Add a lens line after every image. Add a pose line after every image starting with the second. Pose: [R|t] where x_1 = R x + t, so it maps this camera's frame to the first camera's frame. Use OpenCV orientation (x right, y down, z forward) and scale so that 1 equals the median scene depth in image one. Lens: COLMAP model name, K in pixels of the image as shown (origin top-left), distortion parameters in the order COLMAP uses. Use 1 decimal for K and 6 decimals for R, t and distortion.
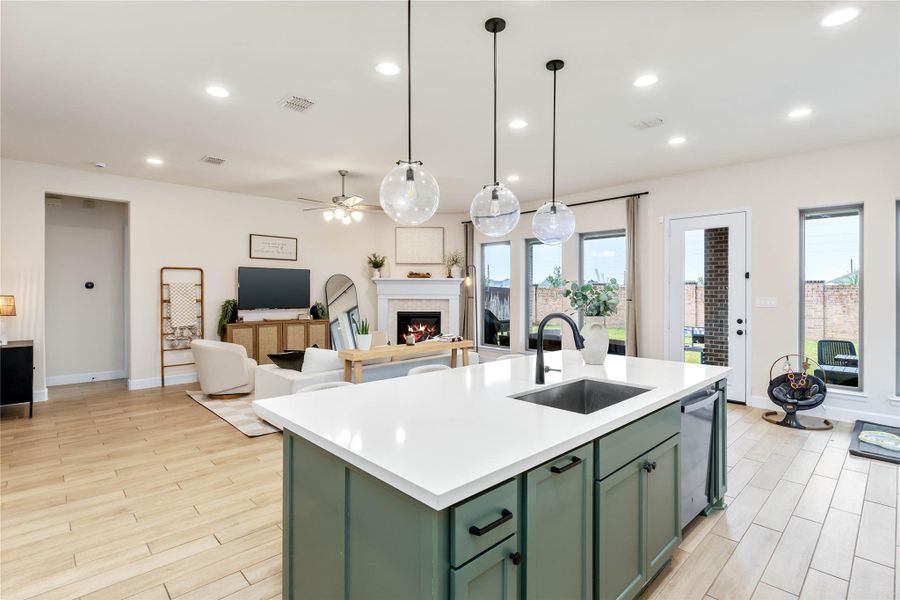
lens RADIAL K [[428.4, 0, 454.0], [0, 428.4, 290.3], [0, 0, 1]] dist [-0.000985, -0.000949]
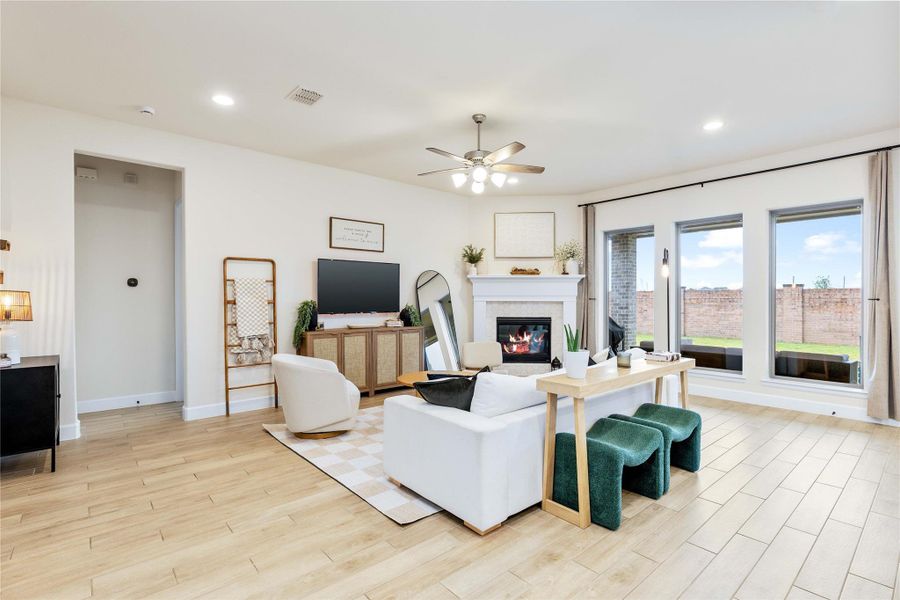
lens RADIAL K [[428.4, 0, 454.9], [0, 428.4, 299.1], [0, 0, 1]] dist [-0.000985, -0.000949]
pose [[0.998657, -0.002287, -0.051755, -0.215965], [0.002464, 0.999991, 0.003351, 0.016682], [0.051746, -0.003474, 0.998654, 0.241649]]
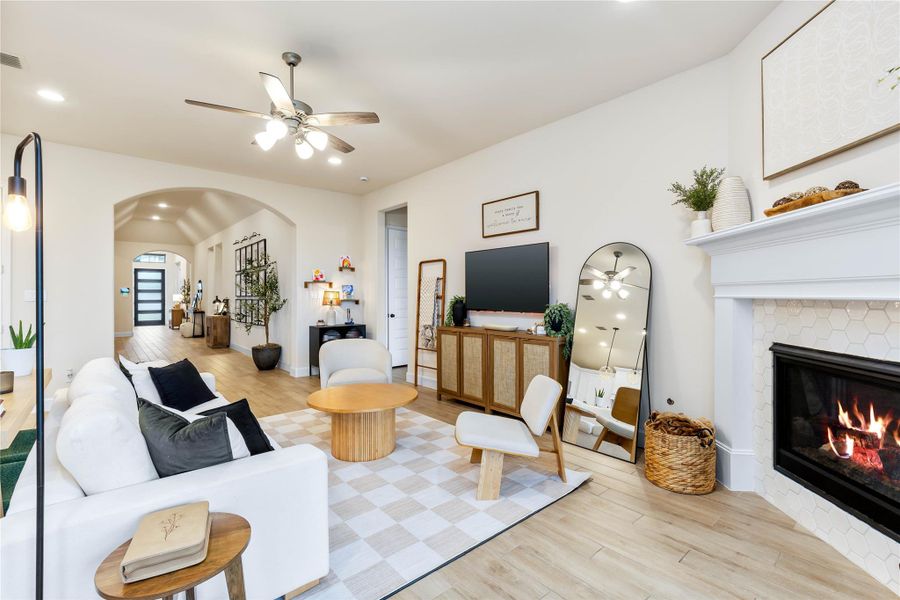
lens RADIAL K [[403.5, 0, 445.2], [0, 403.5, 299.2], [0, 0, 1]] dist [-0.000898, 0.001611]
pose [[-0.042663, 0.006922, -0.999066, 0.199490], [0.005417, 0.999963, 0.006697, 0.021999], [0.999075, -0.005127, -0.042699, 0.995297]]
